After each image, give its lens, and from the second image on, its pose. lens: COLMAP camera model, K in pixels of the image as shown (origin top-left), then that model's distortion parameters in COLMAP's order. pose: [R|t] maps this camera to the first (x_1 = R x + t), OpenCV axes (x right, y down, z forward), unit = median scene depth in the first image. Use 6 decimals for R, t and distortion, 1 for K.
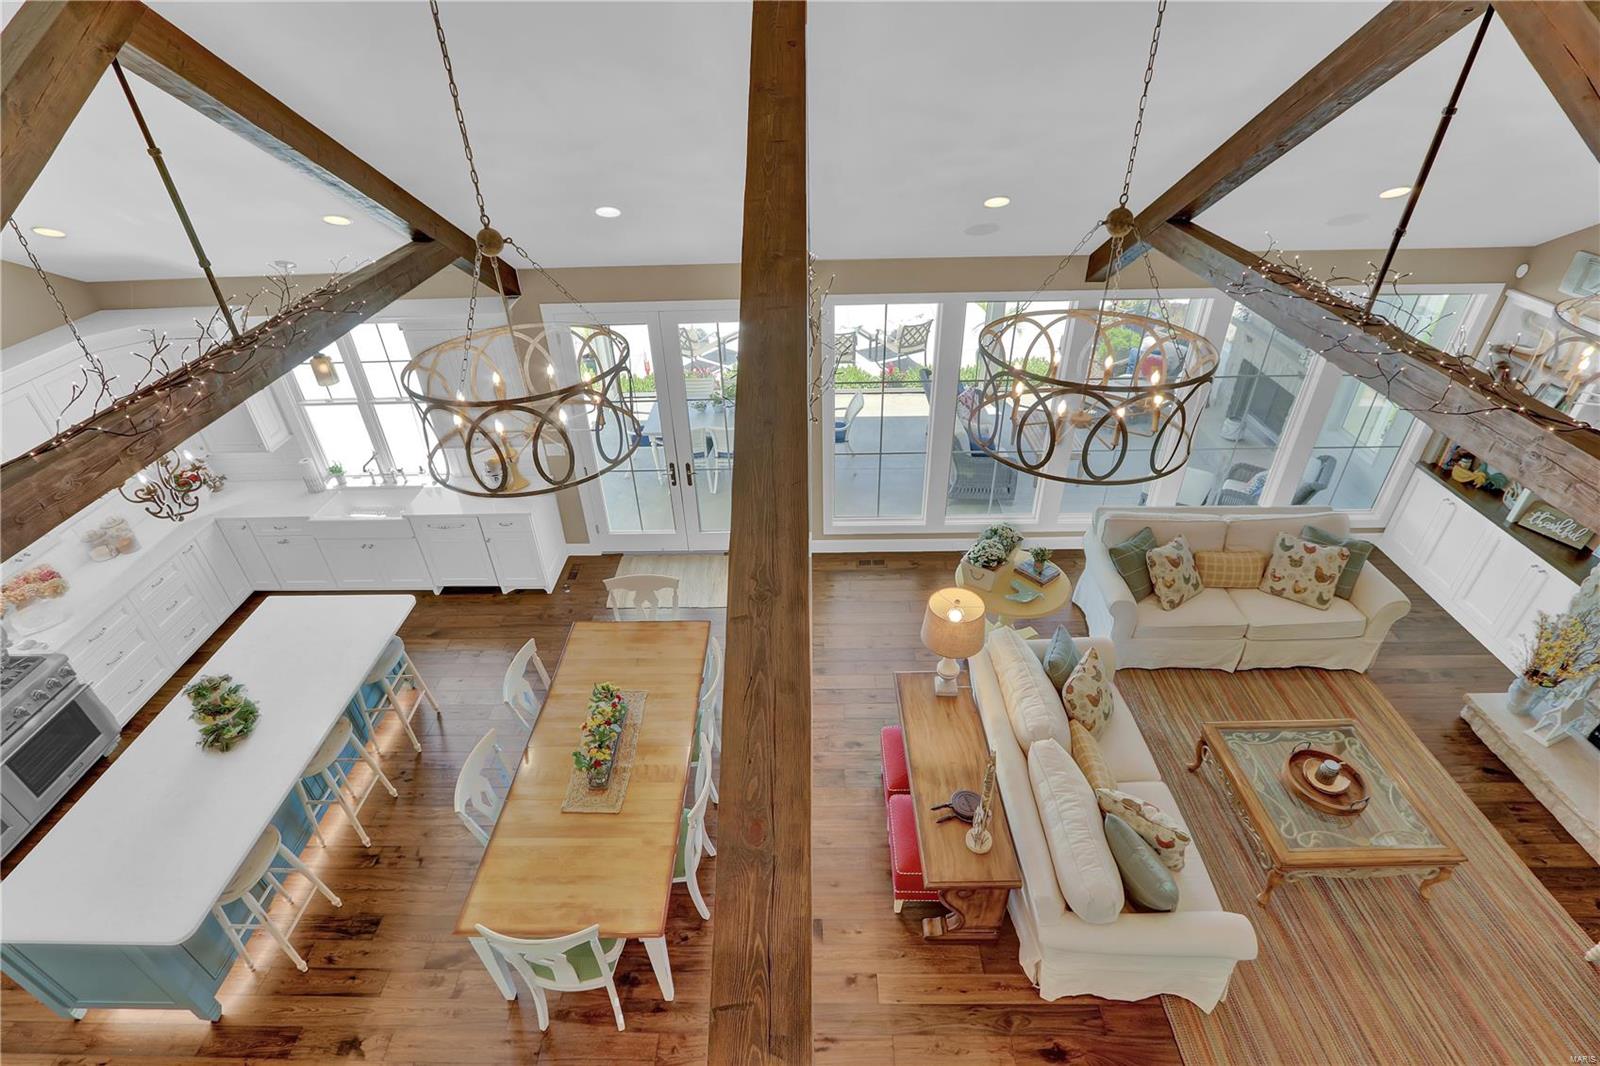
lens RADIAL K [[762.0, 0, 799.4], [0, 762.0, 538.9], [0, 0, 1]] dist [0.003045, 0.000469]
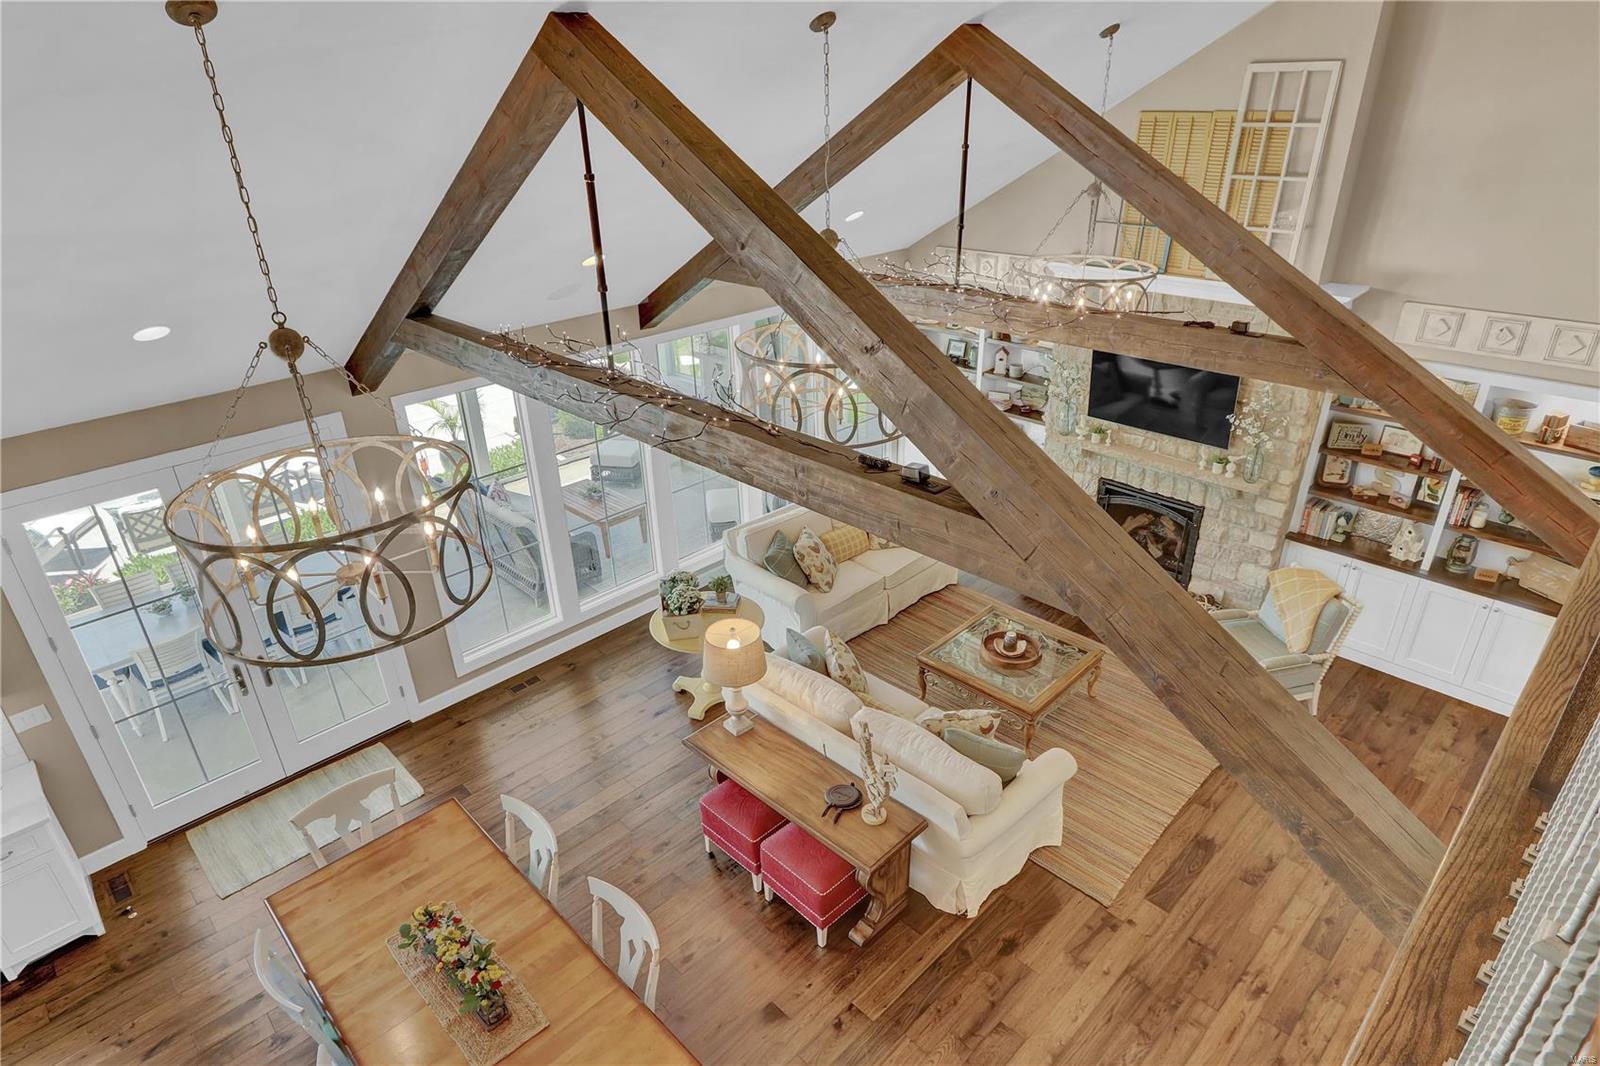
lens RADIAL K [[892.1, 0, 800.0], [0, 892.1, 533.0], [0, 0, 1]] dist [-0.000414, 0.000384]
pose [[0.708980, -0.310598, 0.633147, -0.408887], [0.404268, 0.914632, -0.004005, 0.006801], [-0.577853, 0.258801, 0.774021, 0.013771]]
